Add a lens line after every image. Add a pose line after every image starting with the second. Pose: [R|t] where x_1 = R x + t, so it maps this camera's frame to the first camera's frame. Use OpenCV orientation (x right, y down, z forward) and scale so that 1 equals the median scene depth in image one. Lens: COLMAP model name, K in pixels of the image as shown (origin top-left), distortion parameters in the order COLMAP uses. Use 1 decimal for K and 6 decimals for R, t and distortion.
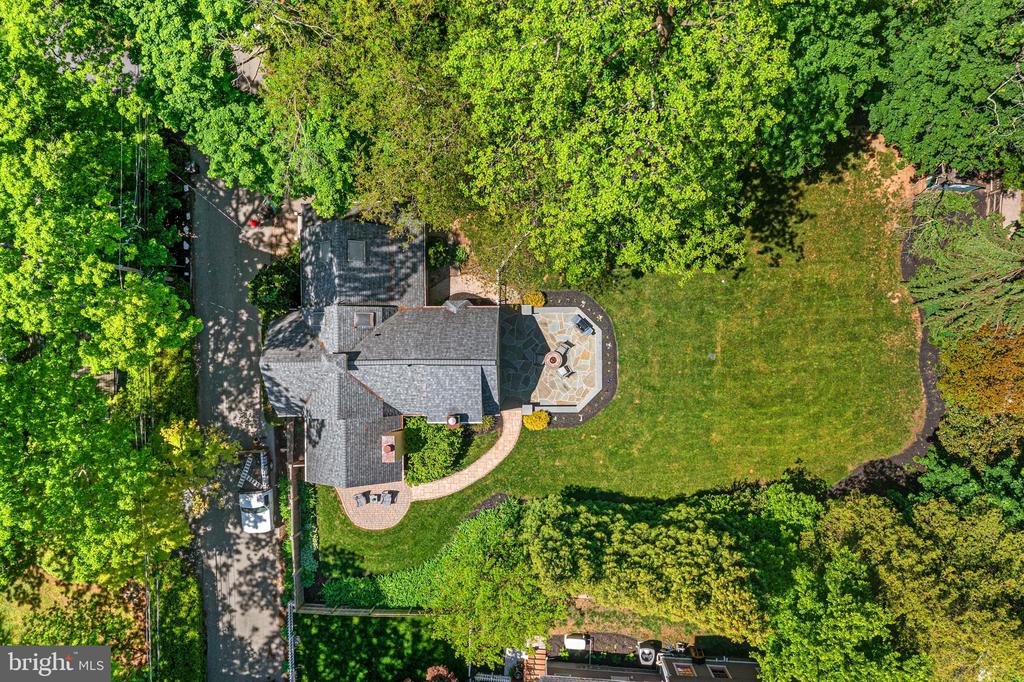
lens RADIAL K [[821.5, 0, 517.8], [0, 821.5, 336.0], [0, 0, 1]] dist [-0.004605, -0.047816]
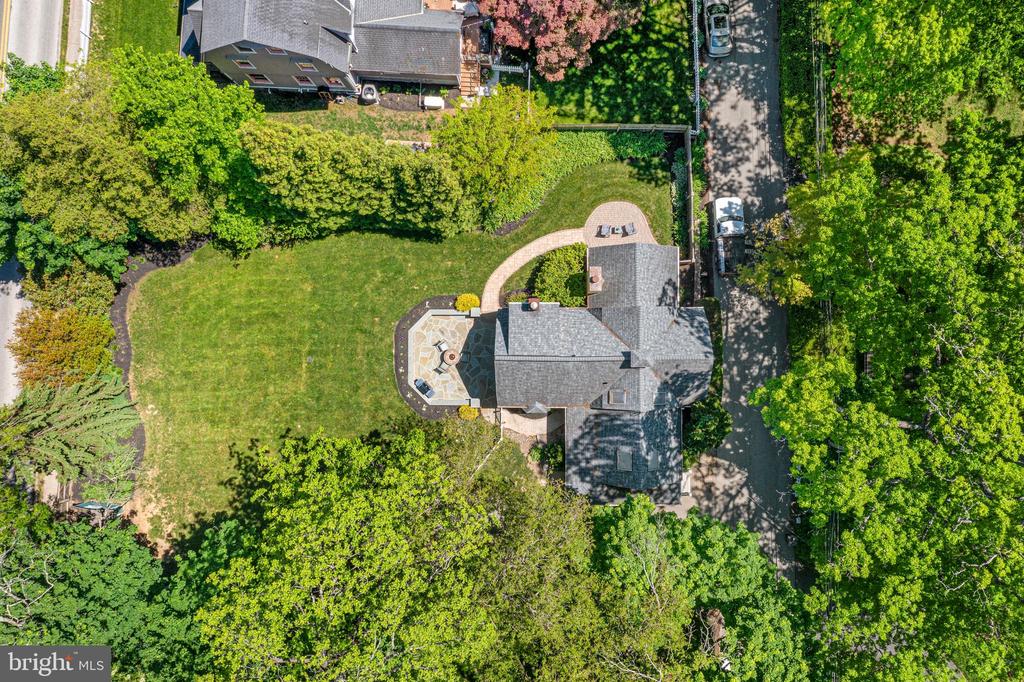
lens RADIAL K [[821.5, 0, 517.8], [0, 821.5, 336.0], [0, 0, 1]] dist [-0.004605, -0.047816]
pose [[-0.997014, -0.007003, 0.076904, -0.131573], [0.008550, -0.999767, 0.019804, 0.036858], [0.076748, 0.020402, 0.996842, -0.093044]]
